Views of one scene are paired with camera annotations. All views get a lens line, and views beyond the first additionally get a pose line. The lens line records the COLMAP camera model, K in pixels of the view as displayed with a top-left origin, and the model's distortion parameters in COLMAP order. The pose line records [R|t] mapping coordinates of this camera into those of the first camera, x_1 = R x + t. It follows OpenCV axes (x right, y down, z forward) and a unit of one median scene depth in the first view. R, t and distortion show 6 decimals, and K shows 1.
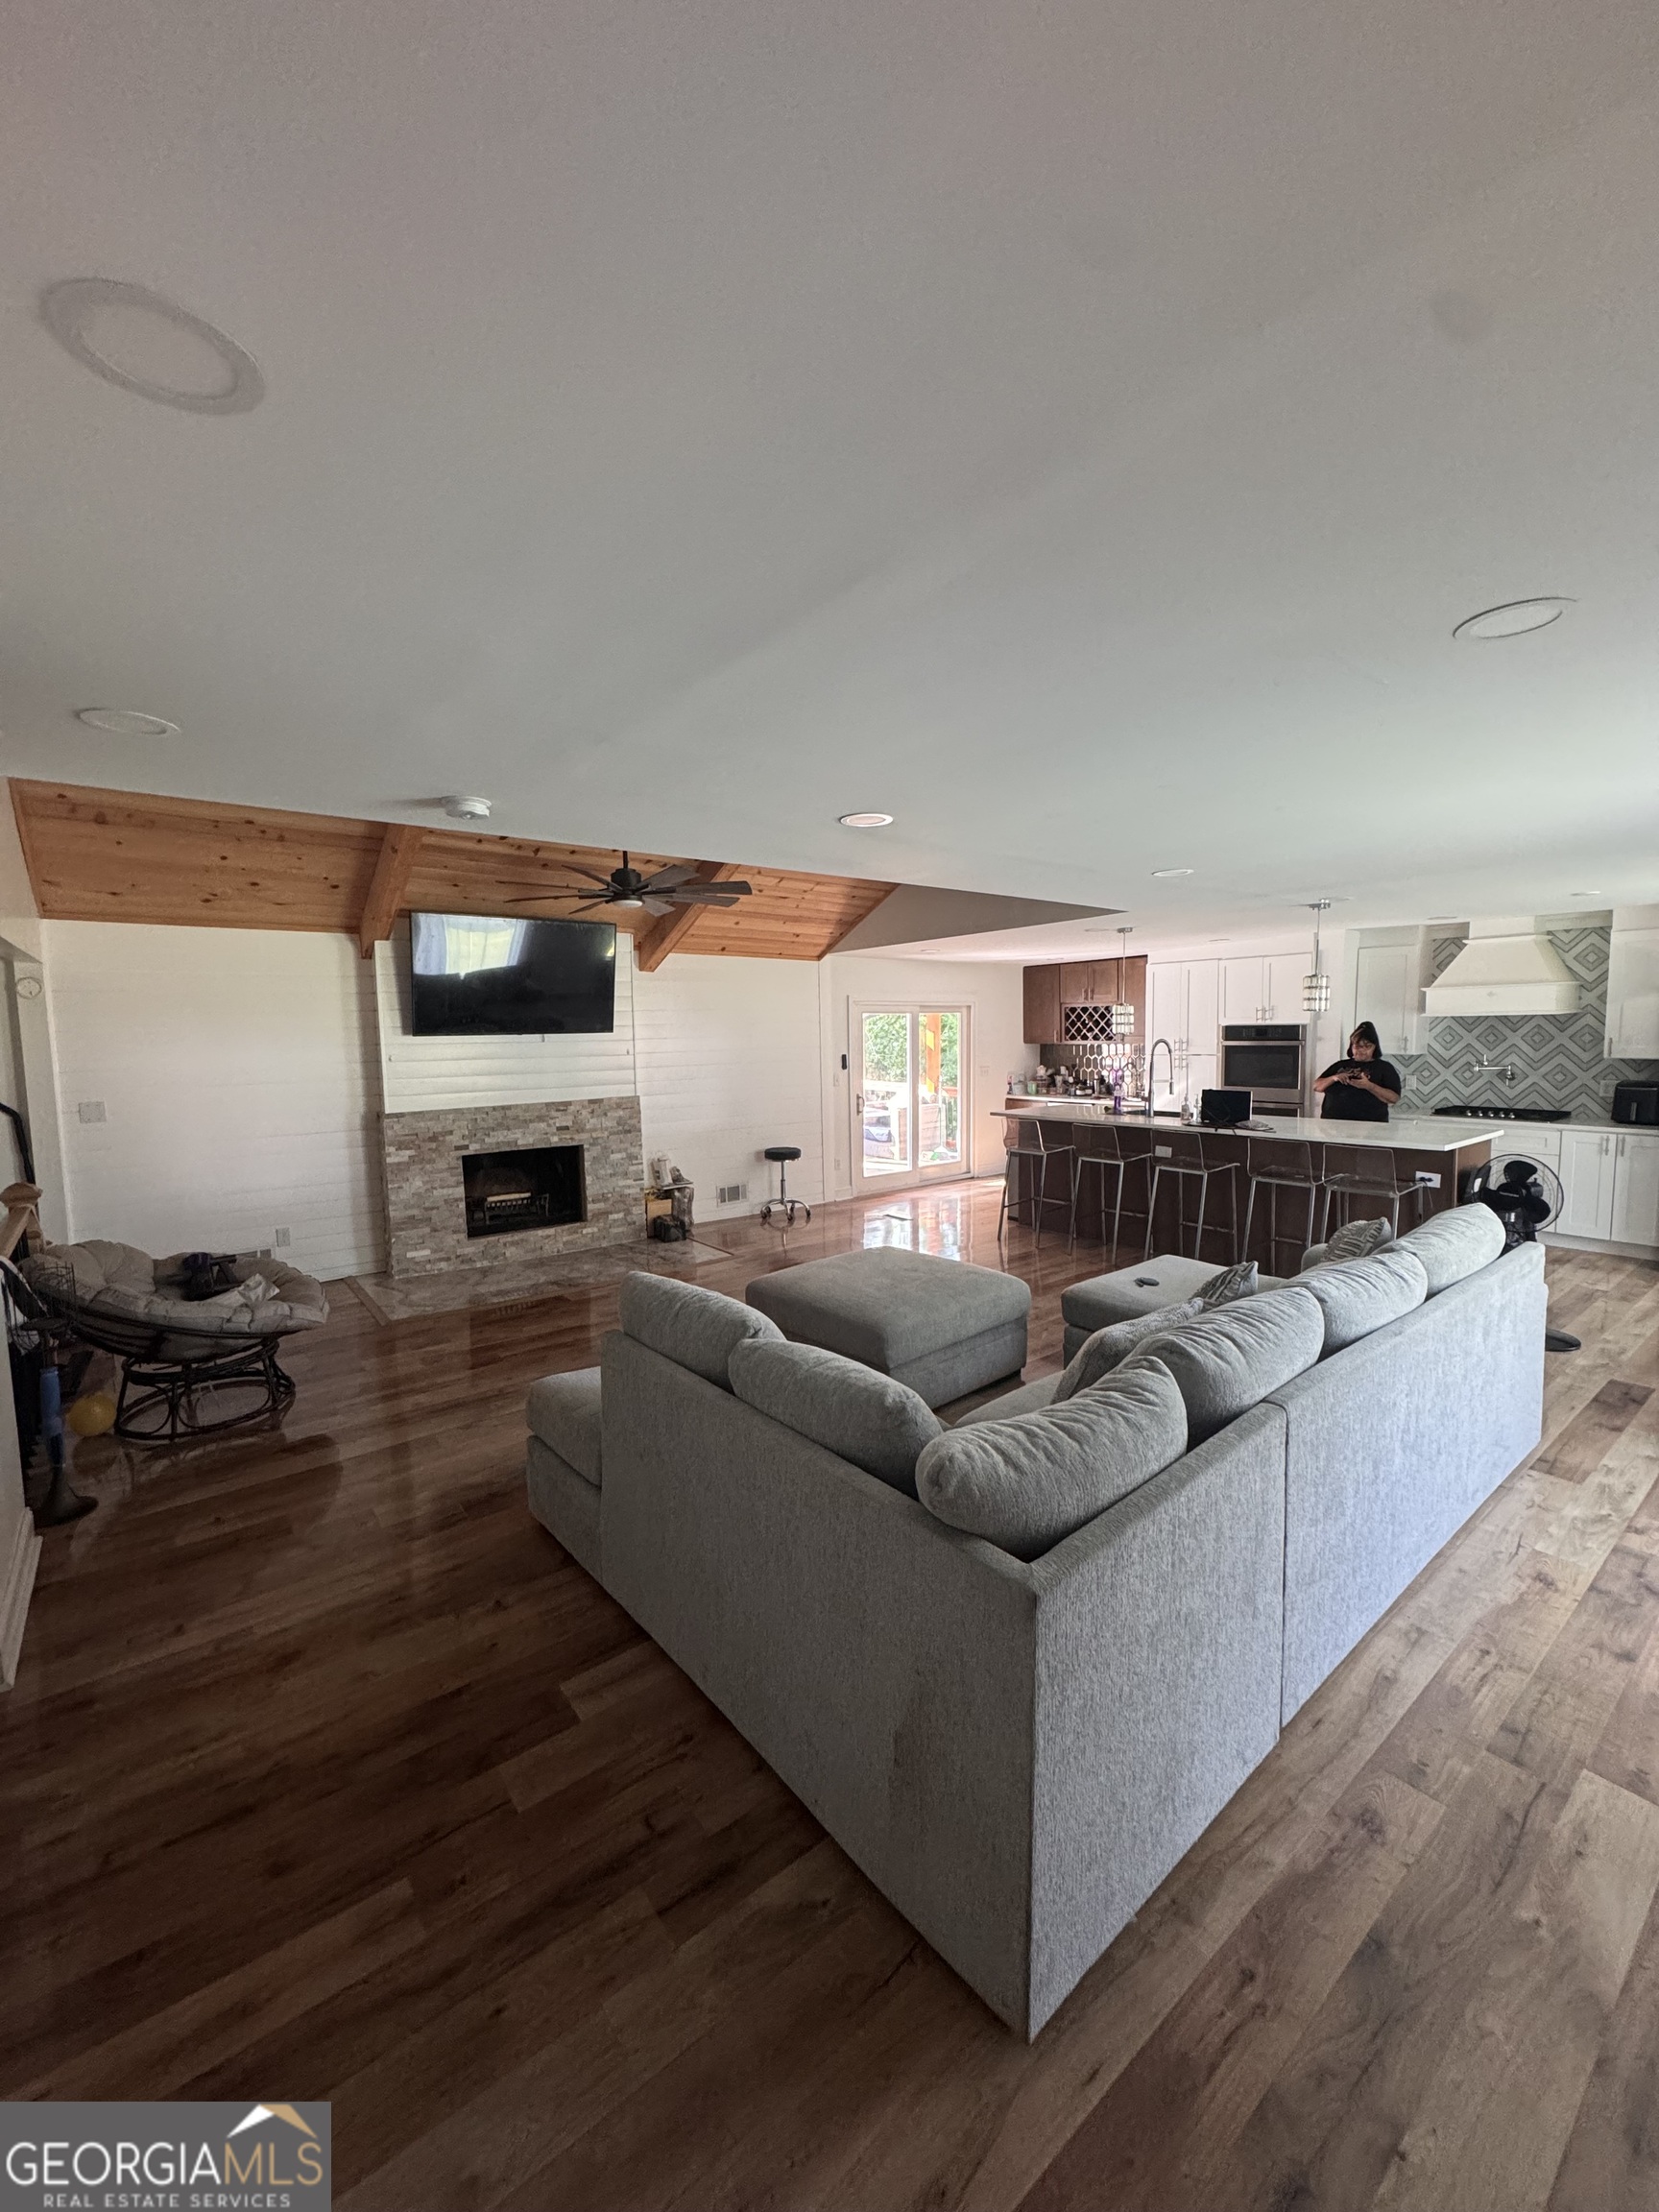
lens RADIAL K [[881.4, 0, 831.6], [0, 881.4, 1105.9], [0, 0, 1]] dist [0.002532, 0.000051]
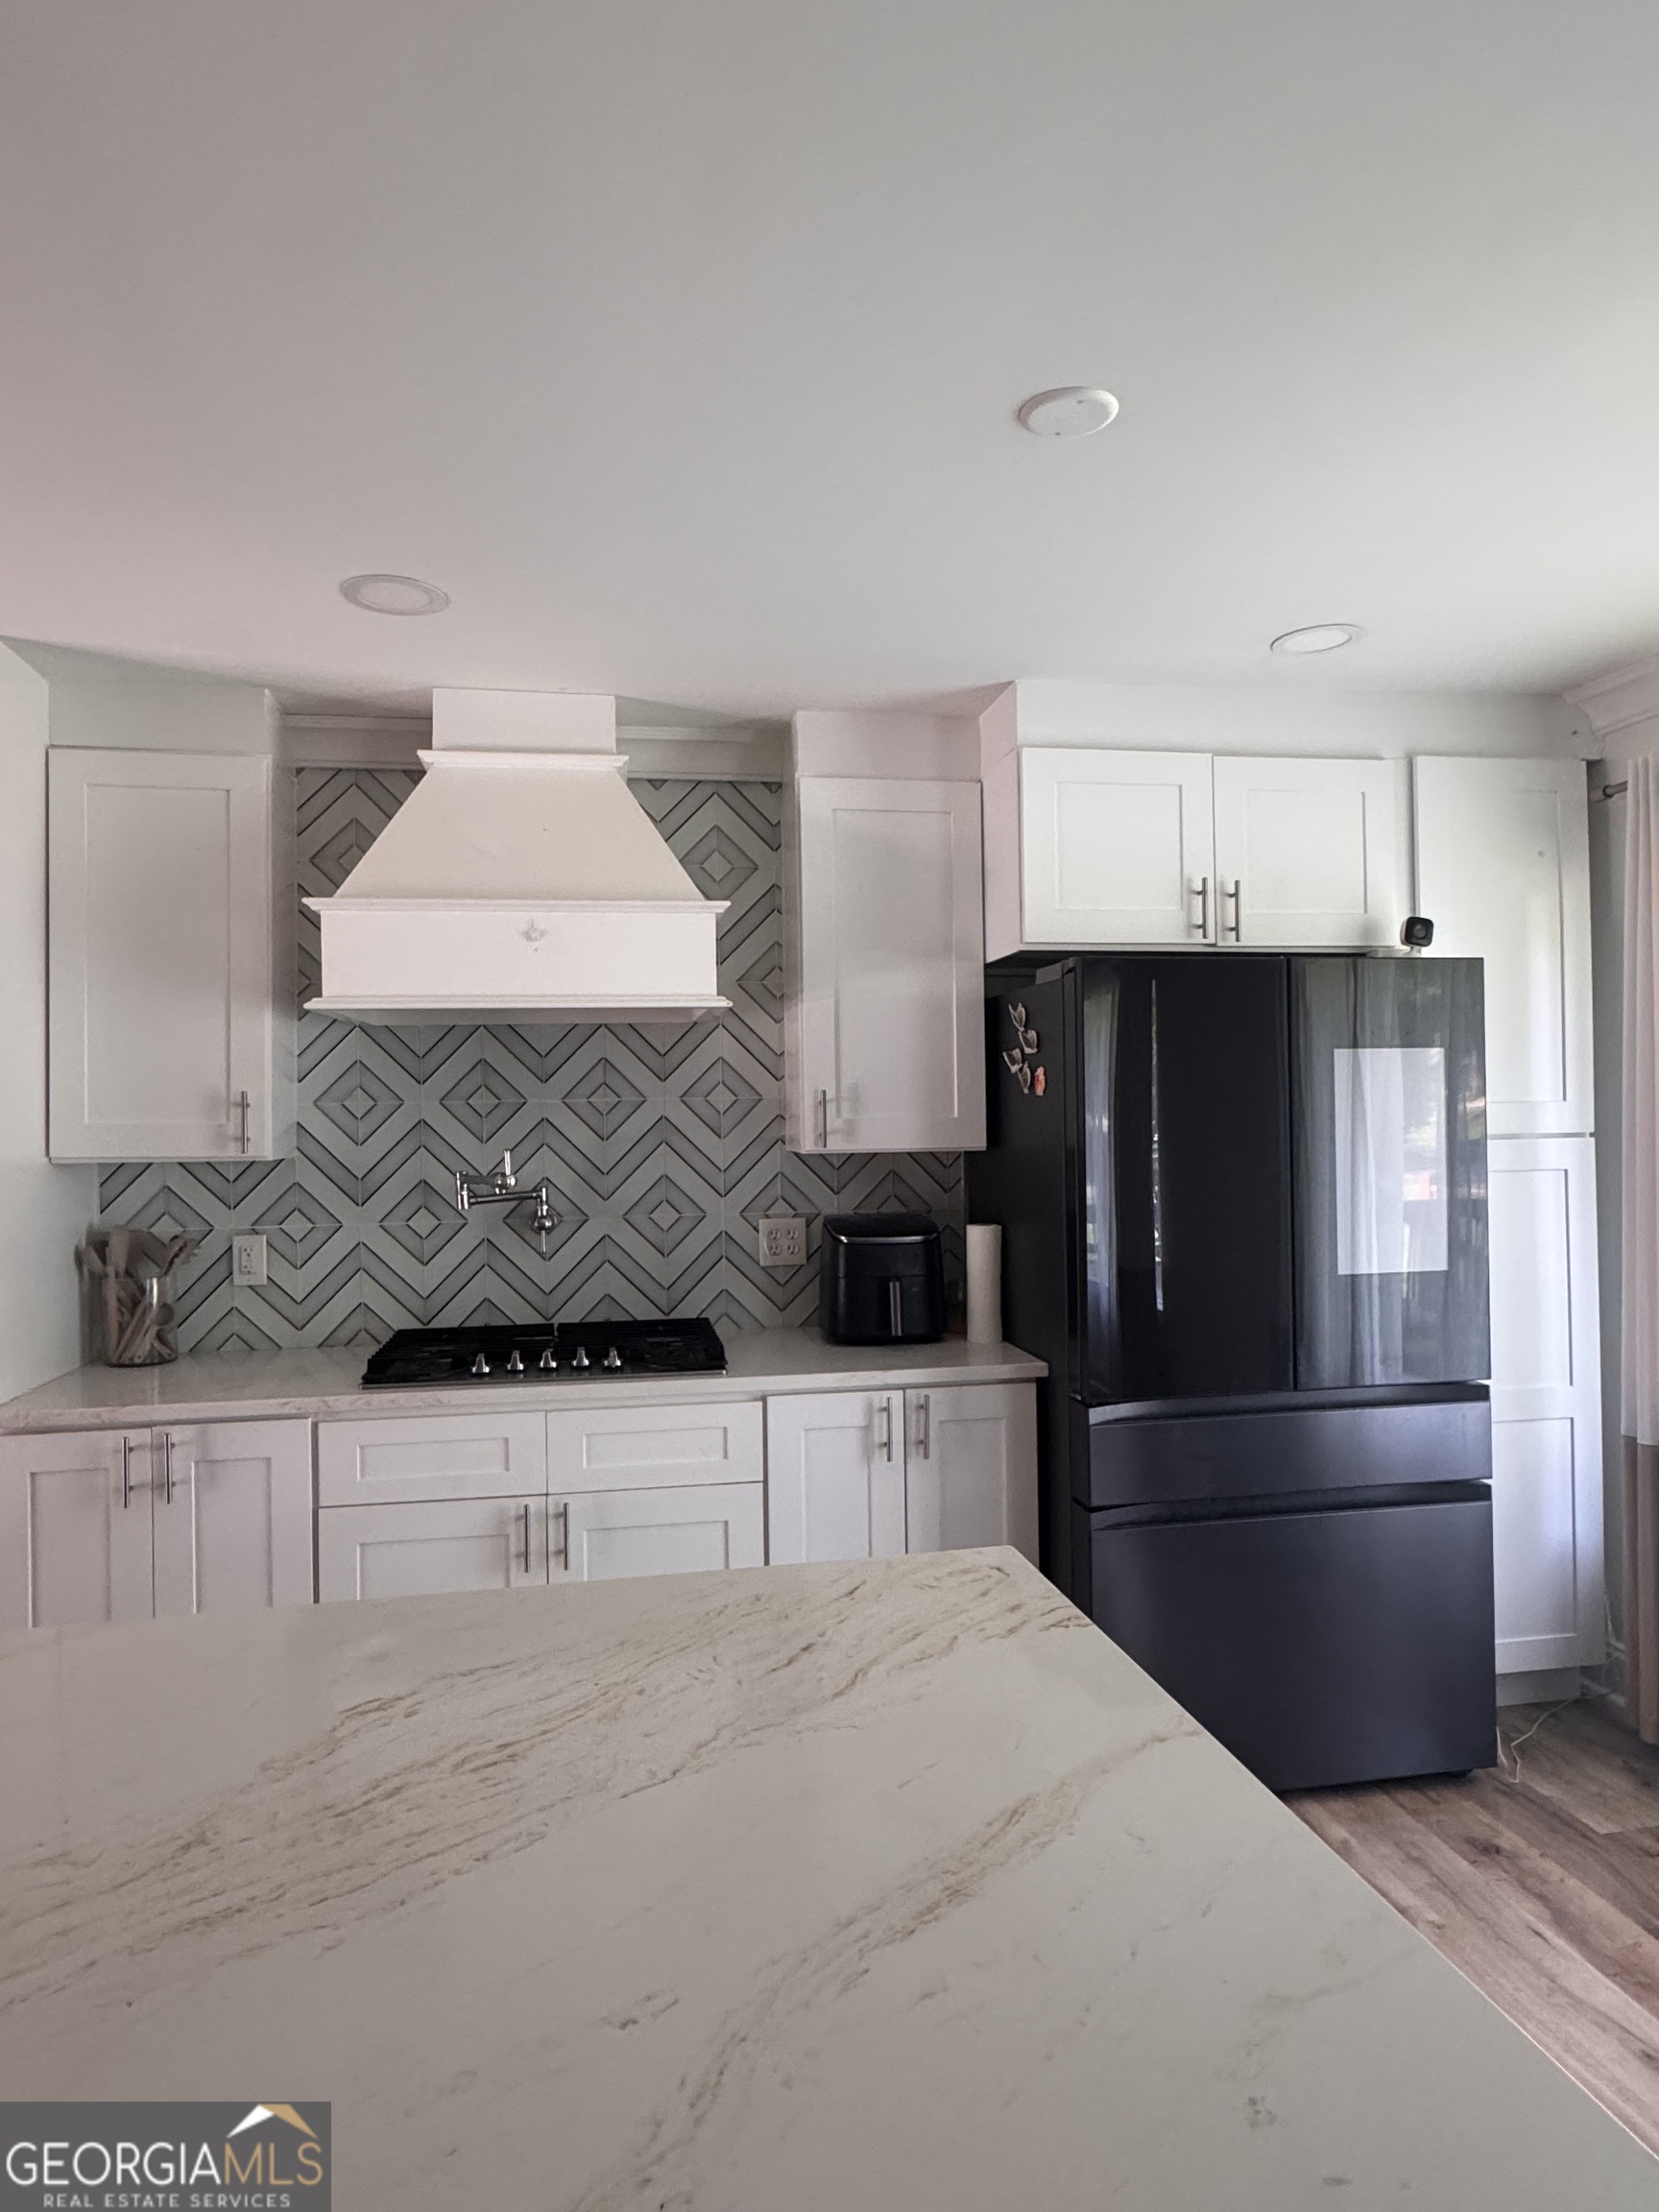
lens RADIAL K [[1361.1, 0, 828.3], [0, 1361.1, 1107.9], [0, 0, 1]] dist [0.002022, 0.000296]
pose [[0.469980, 0.015248, 0.882545, 0.393050], [0.088087, 0.994049, -0.064083, -0.034073], [-0.878271, 0.107859, 0.465840, 0.690098]]
